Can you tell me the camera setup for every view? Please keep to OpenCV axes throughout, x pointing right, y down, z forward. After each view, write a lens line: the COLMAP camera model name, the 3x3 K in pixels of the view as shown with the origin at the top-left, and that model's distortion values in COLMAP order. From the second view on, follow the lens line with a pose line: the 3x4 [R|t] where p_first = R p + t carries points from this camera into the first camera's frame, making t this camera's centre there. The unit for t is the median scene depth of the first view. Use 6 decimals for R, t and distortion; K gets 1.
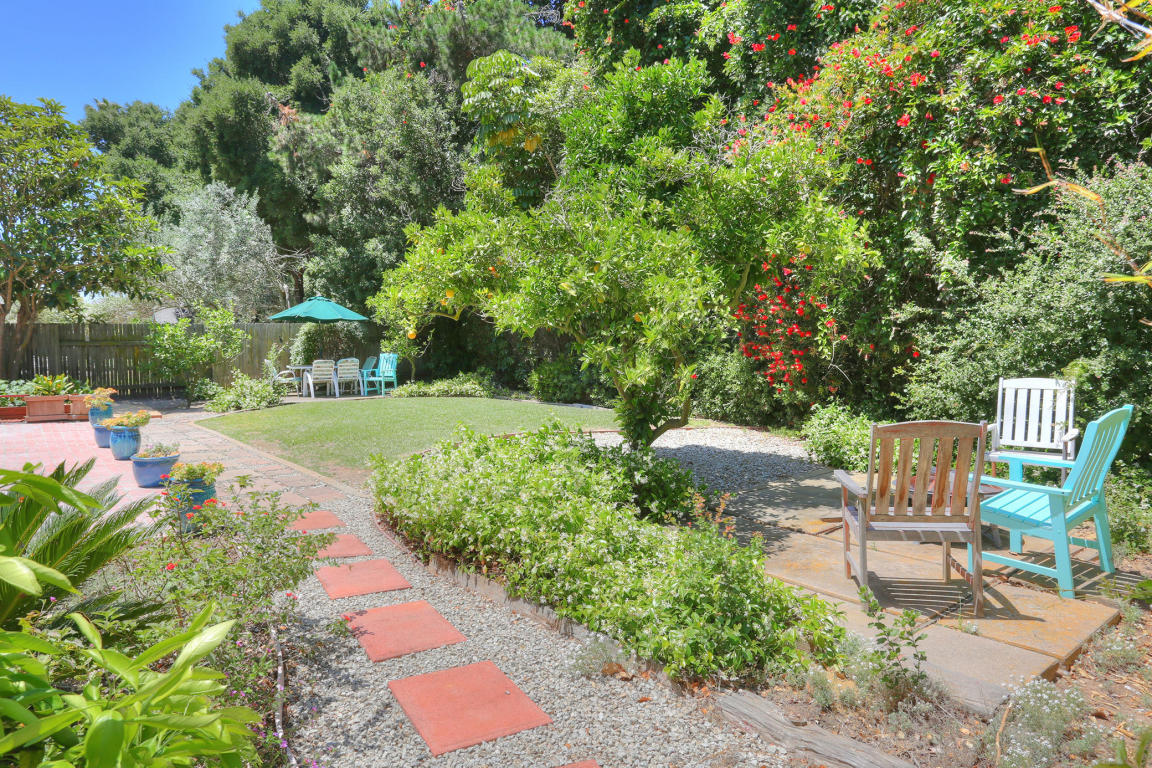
lens RADIAL K [[718.1, 0, 587.8], [0, 718.1, 392.0], [0, 0, 1]] dist [-0.025517, 0.009028]
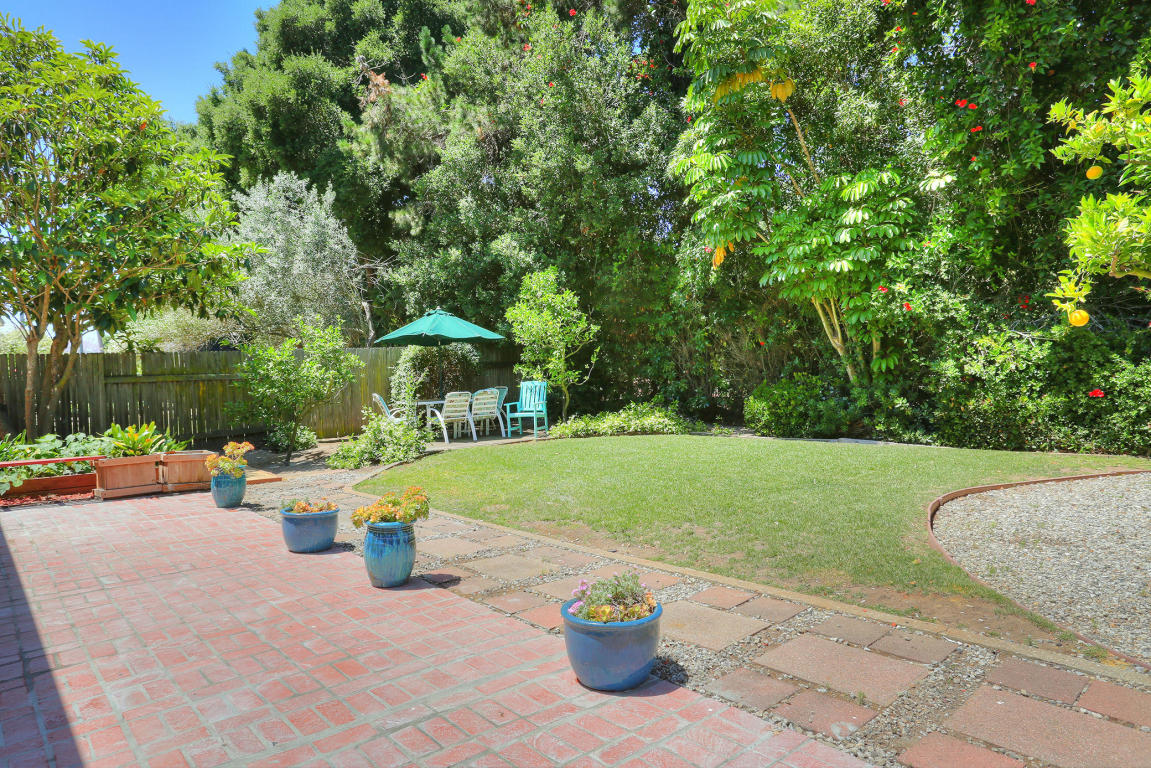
lens RADIAL K [[717.4, 0, 579.4], [0, 717.4, 384.3], [0, 0, 1]] dist [-0.025517, 0.009028]
pose [[0.998479, -0.032309, 0.044667, -0.266529], [0.034685, 0.997966, -0.053487, -0.007861], [-0.042848, 0.054955, 0.997569, 0.234230]]
